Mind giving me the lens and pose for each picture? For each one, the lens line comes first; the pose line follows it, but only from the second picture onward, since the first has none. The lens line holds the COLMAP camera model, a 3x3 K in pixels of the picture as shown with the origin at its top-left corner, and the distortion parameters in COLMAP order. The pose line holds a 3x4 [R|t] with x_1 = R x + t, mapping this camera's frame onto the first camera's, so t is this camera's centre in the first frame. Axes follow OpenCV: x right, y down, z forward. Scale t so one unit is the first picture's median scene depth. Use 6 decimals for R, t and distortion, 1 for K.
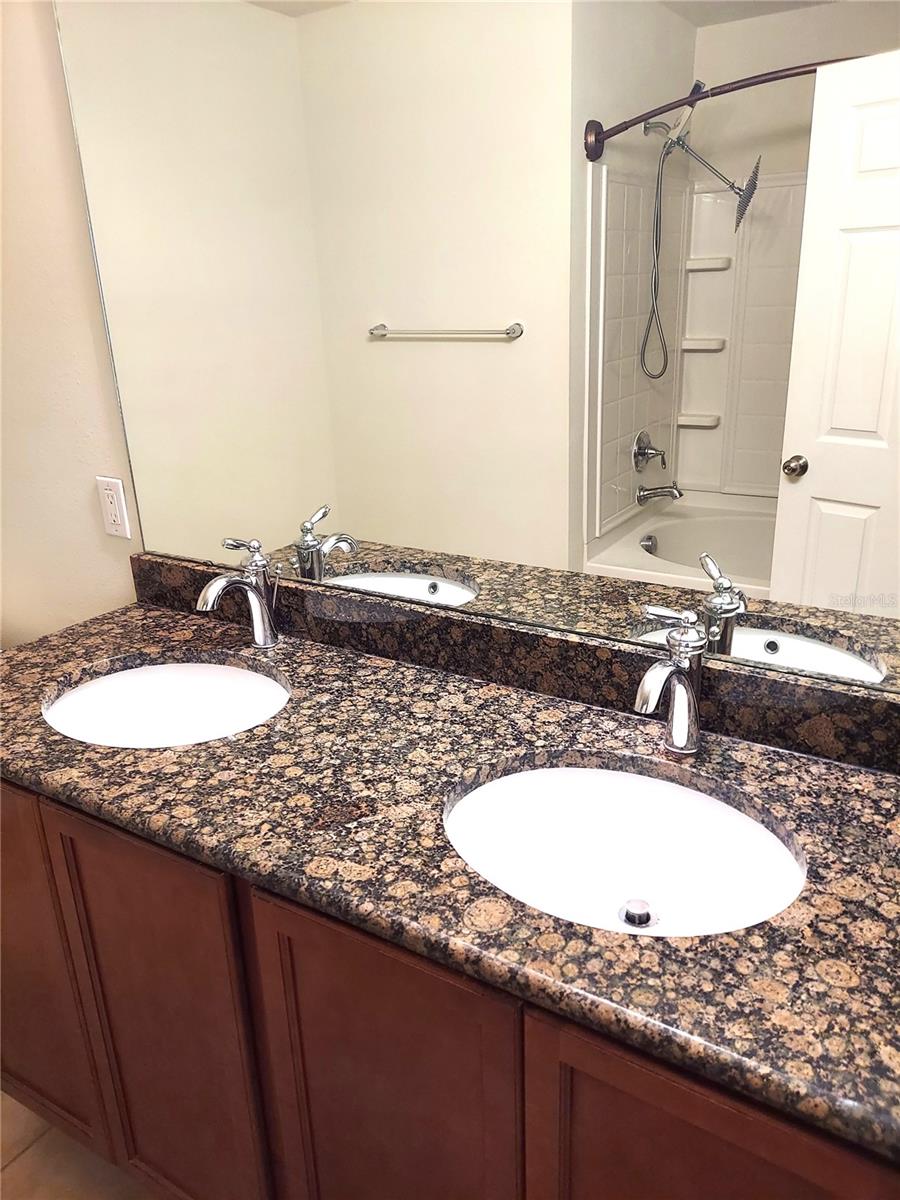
lens RADIAL K [[875.9, 0, 457.0], [0, 875.9, 606.5], [0, 0, 1]] dist [0.056924, -0.061149]
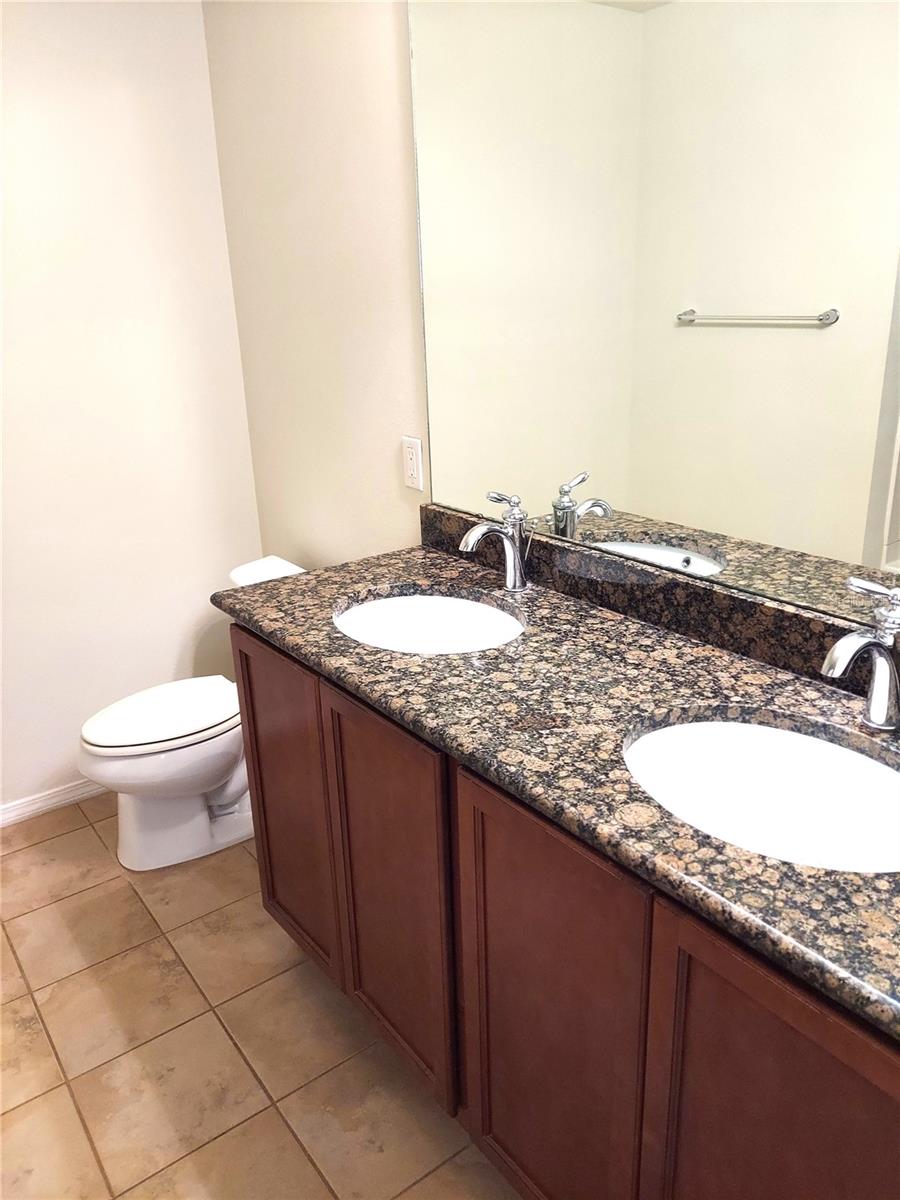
lens RADIAL K [[875.9, 0, 450.1], [0, 875.9, 596.7], [0, 0, 1]] dist [0.056924, -0.061149]
pose [[0.933023, 0.119394, -0.339431, 0.121094], [-0.118593, 0.992672, 0.023185, 0.049590], [0.339712, 0.018622, 0.940345, -0.130347]]
